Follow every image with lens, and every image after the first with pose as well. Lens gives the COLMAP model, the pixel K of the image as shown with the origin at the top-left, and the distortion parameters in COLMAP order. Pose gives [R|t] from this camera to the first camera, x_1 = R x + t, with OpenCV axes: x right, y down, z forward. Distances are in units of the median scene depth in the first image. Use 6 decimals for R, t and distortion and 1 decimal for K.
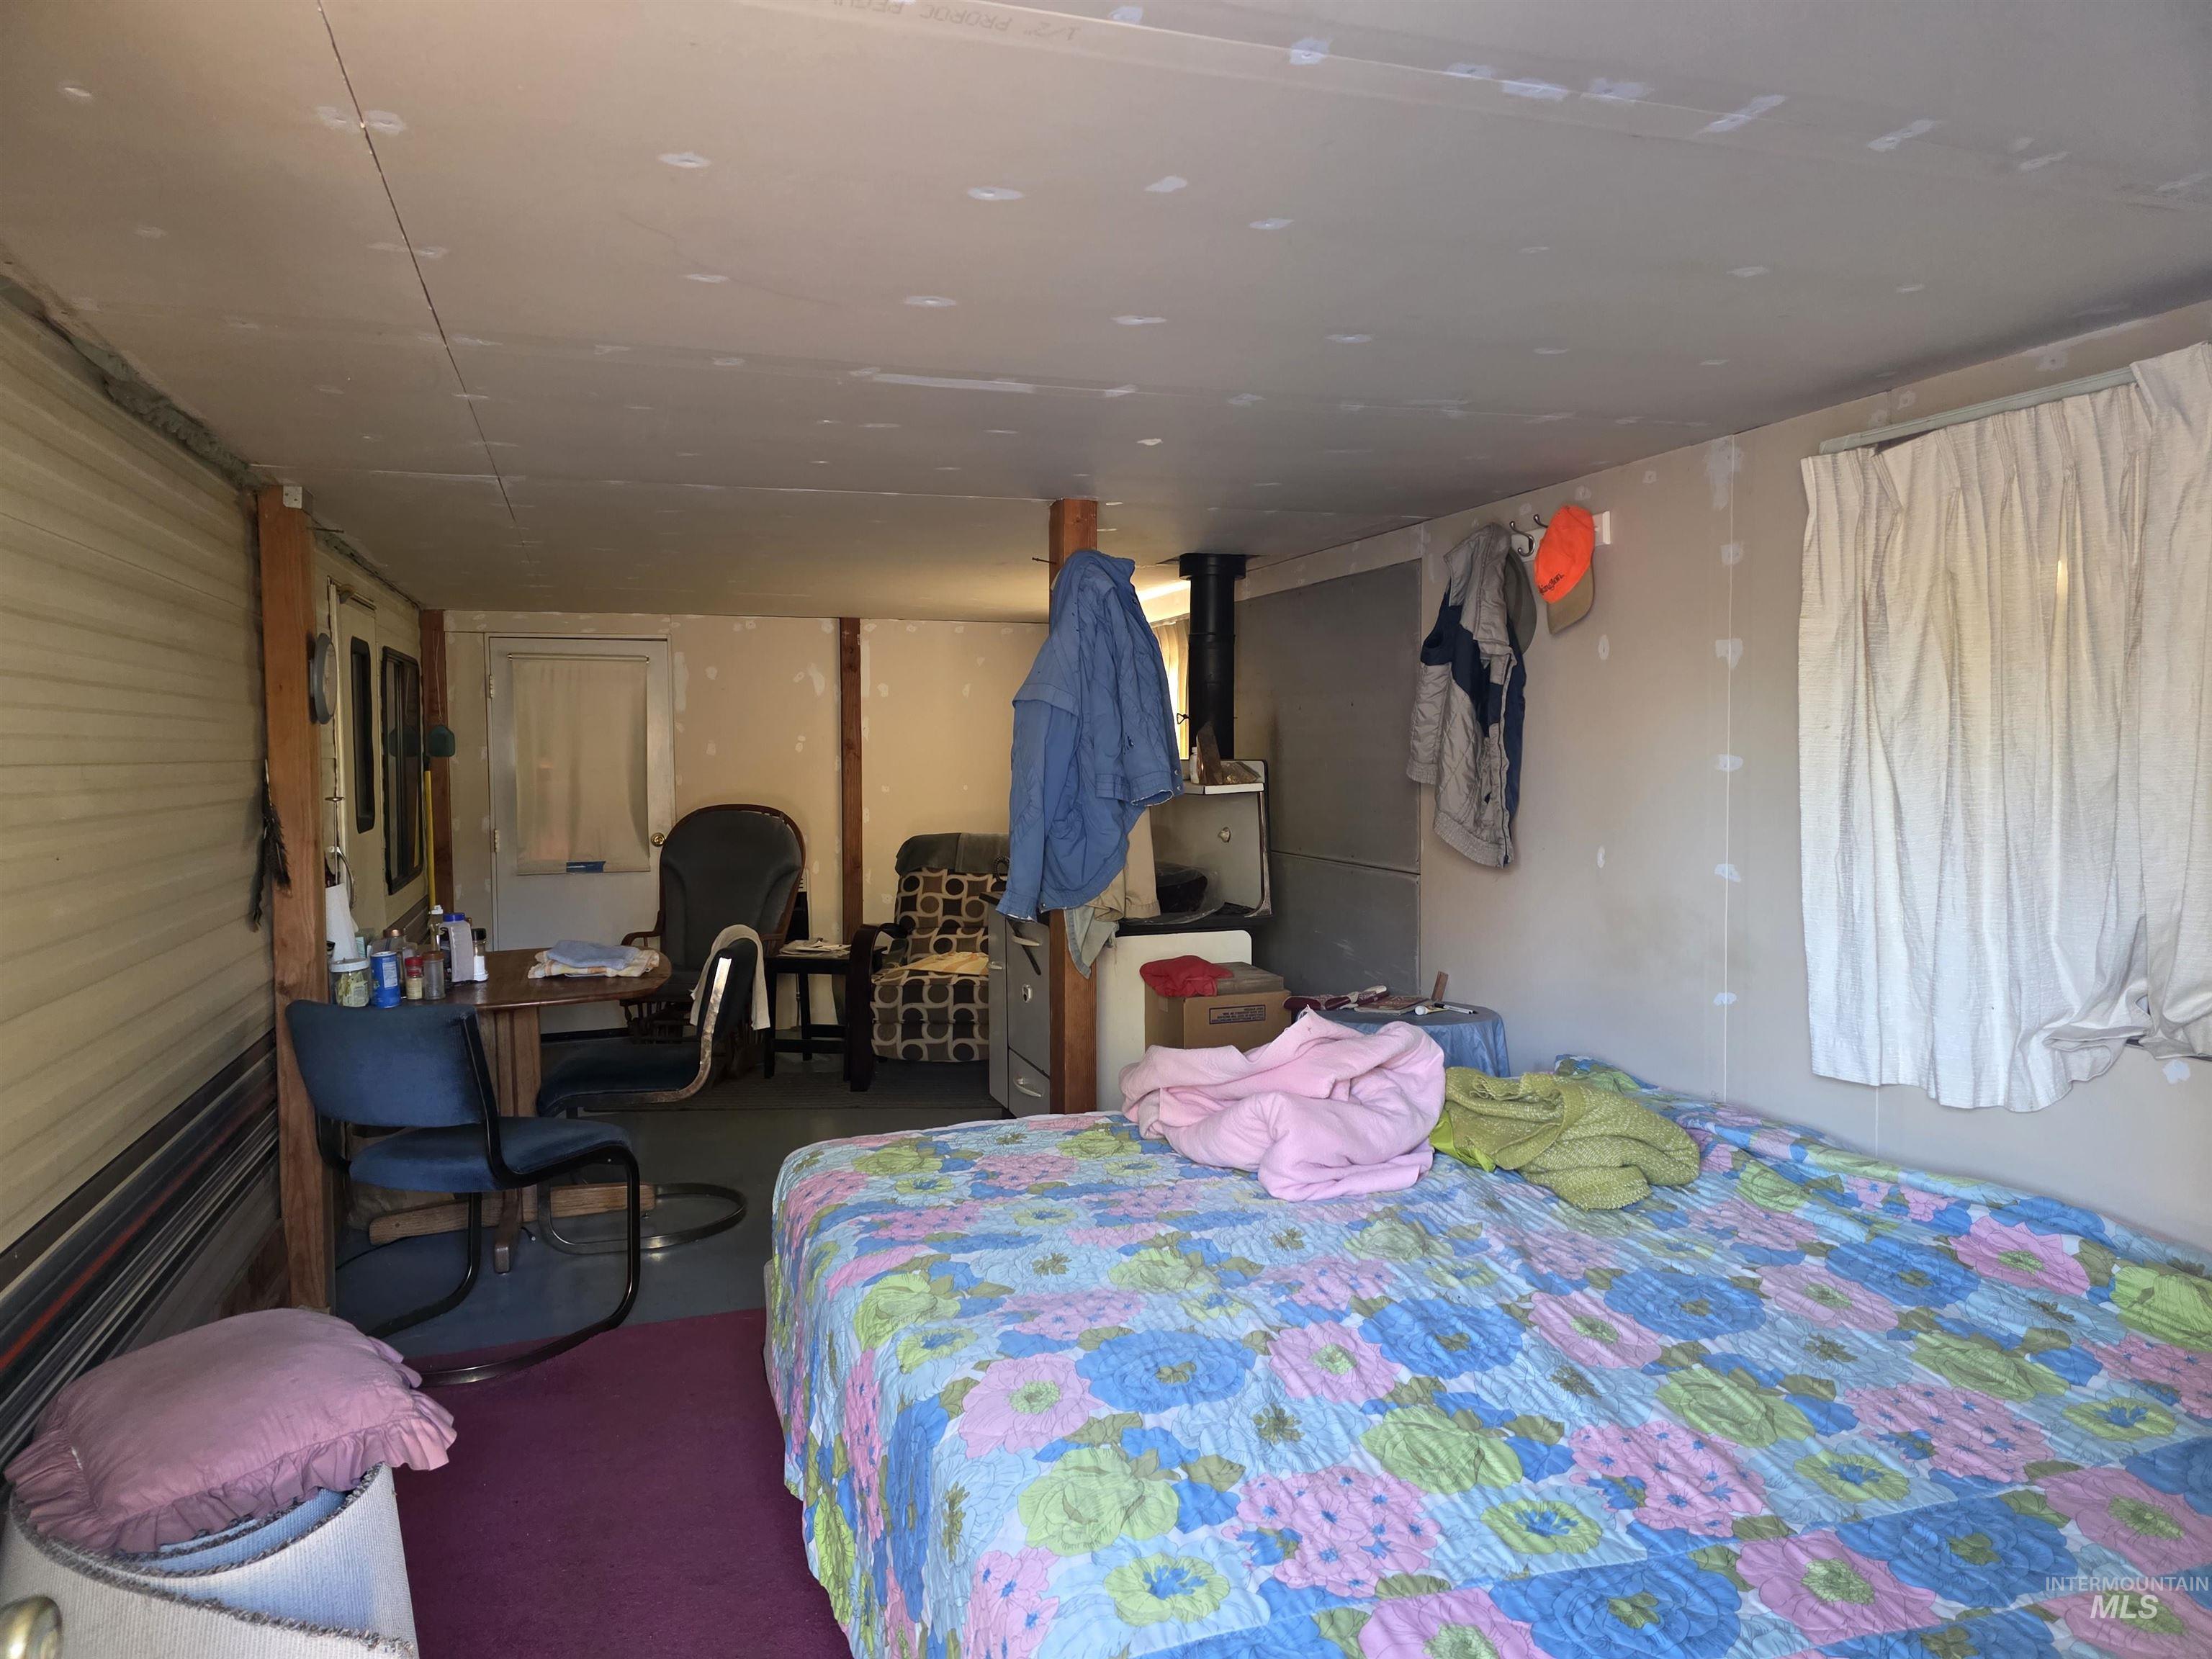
lens RADIAL K [[1495.4, 0, 1121.0], [0, 1495.4, 840.2], [0, 0, 1]] dist [0.055605, -0.013119]
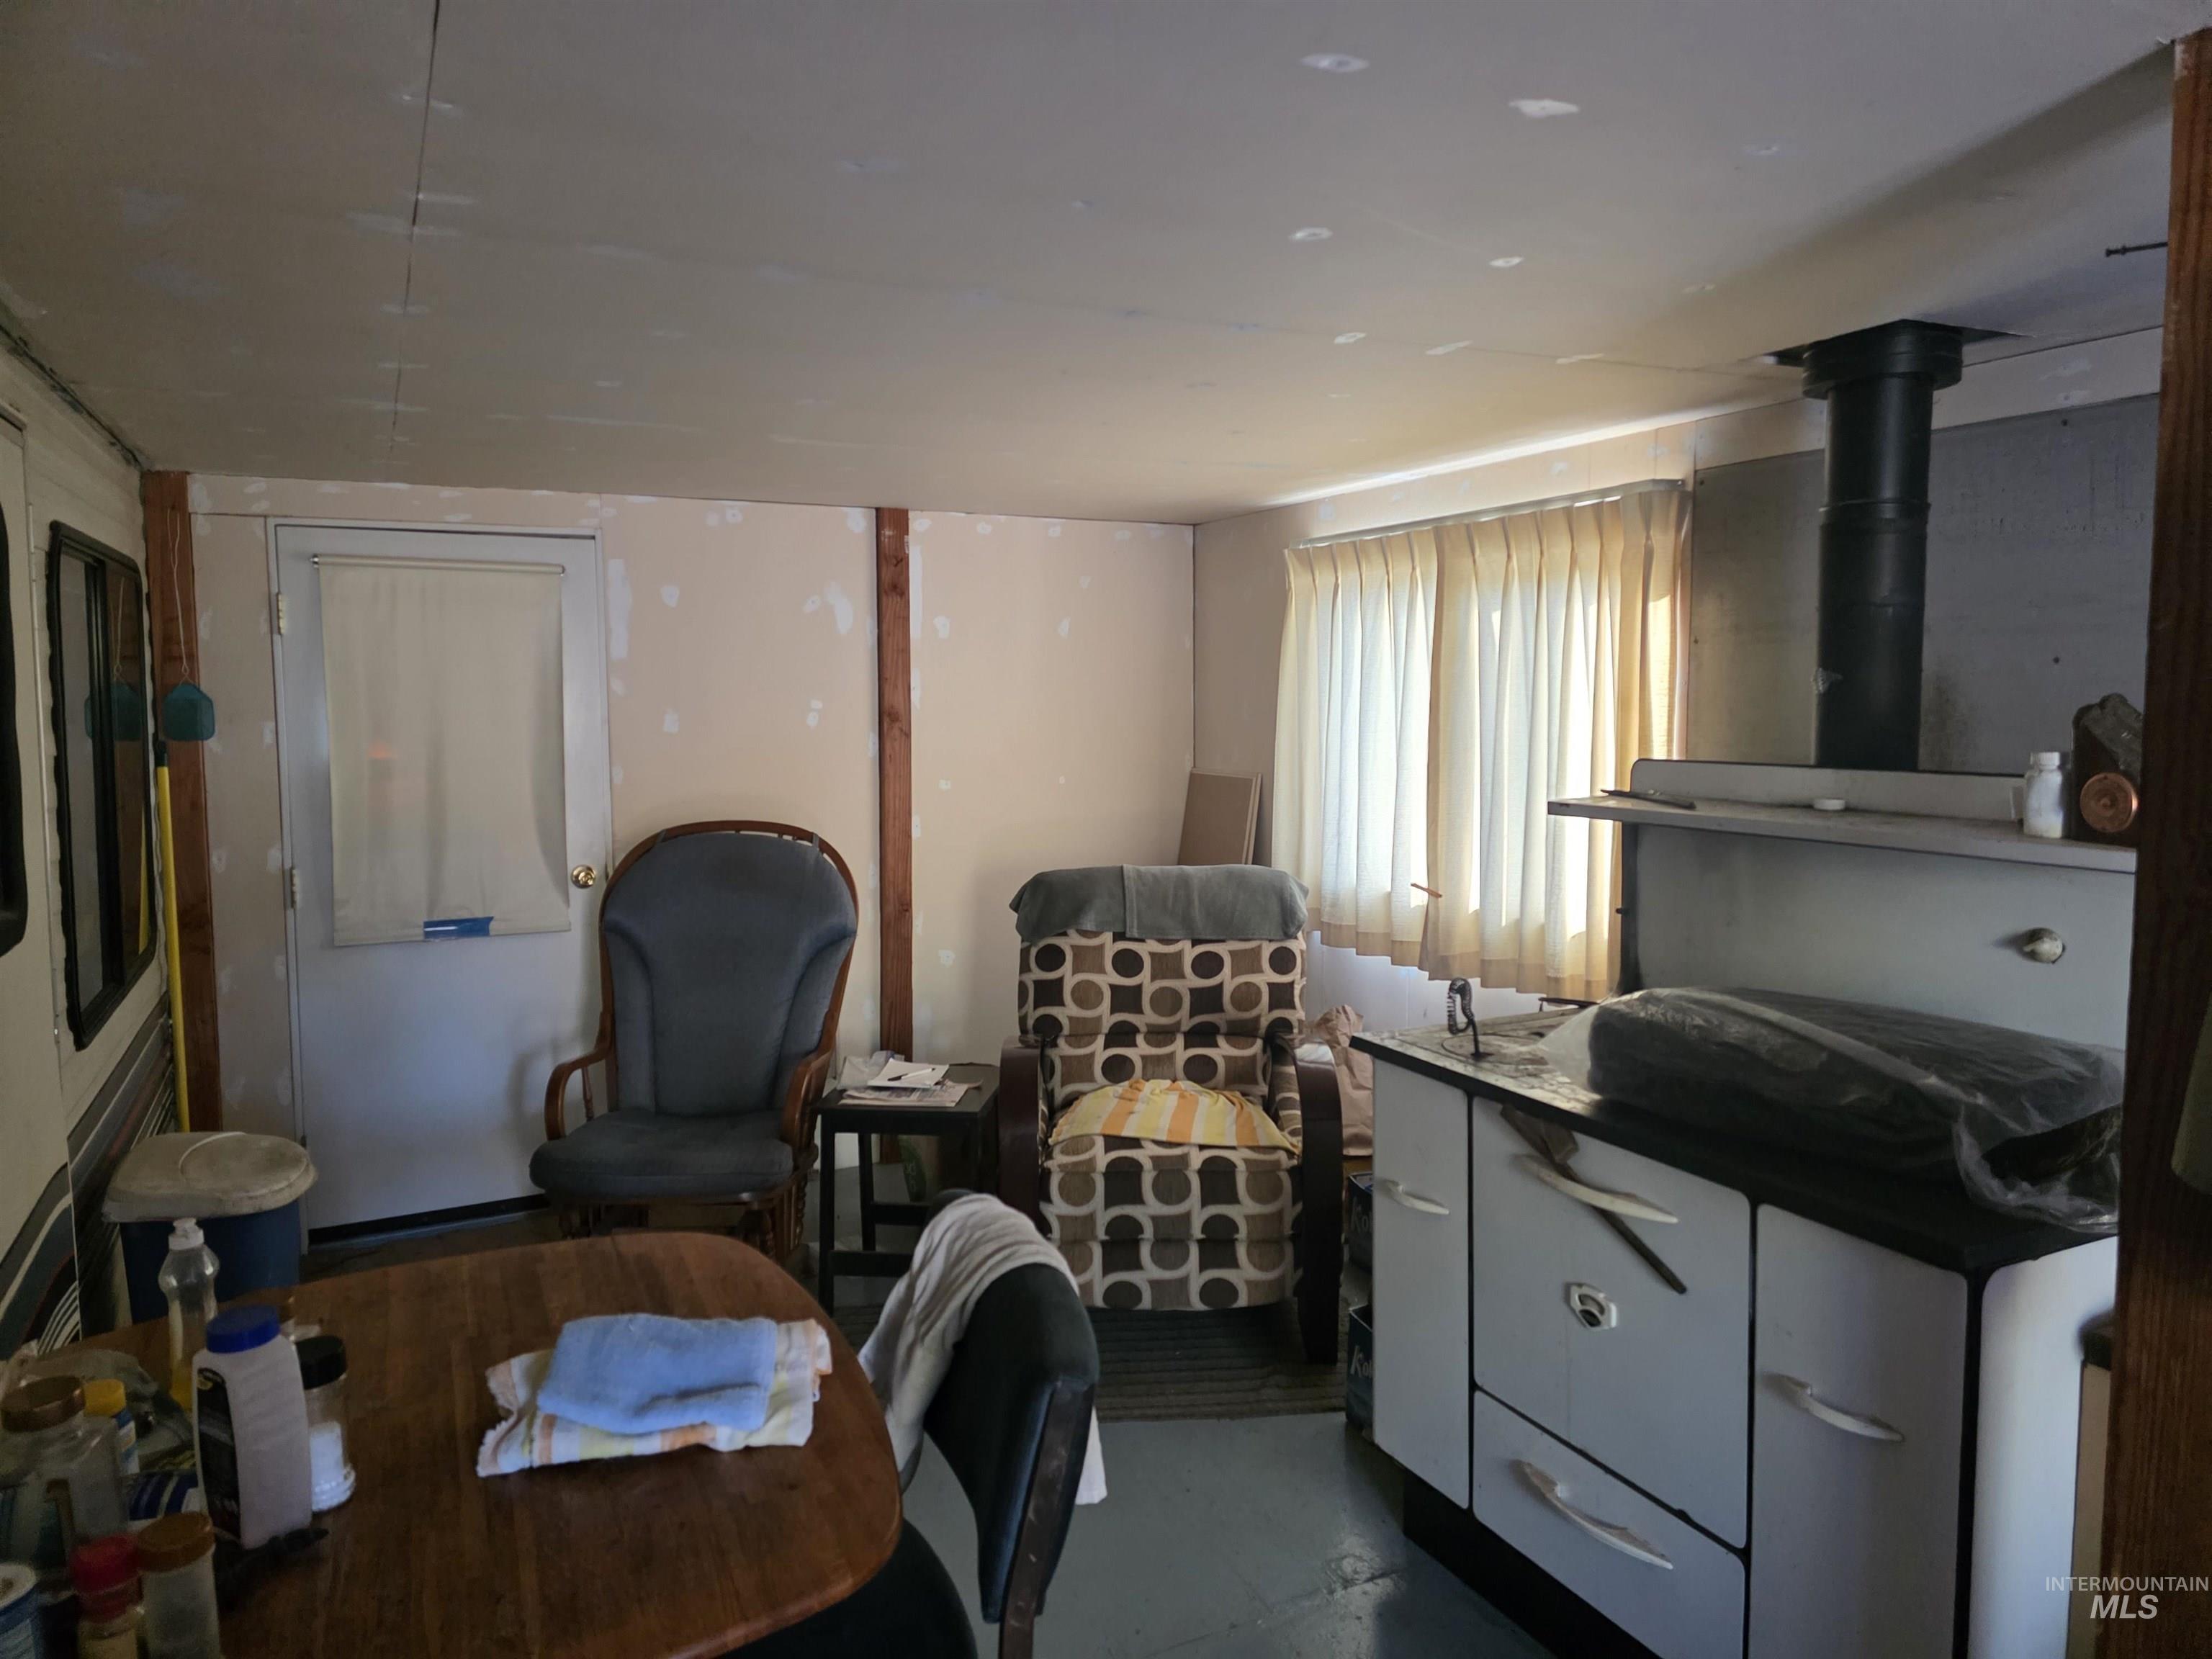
lens RADIAL K [[1495.4, 0, 1091.4], [0, 1495.4, 812.6], [0, 0, 1]] dist [0.055605, -0.013119]
pose [[0.993443, -0.007033, 0.114112, -0.190144], [0.004657, 0.999767, 0.021072, -0.039841], [-0.114234, -0.020403, 0.993244, 0.419295]]
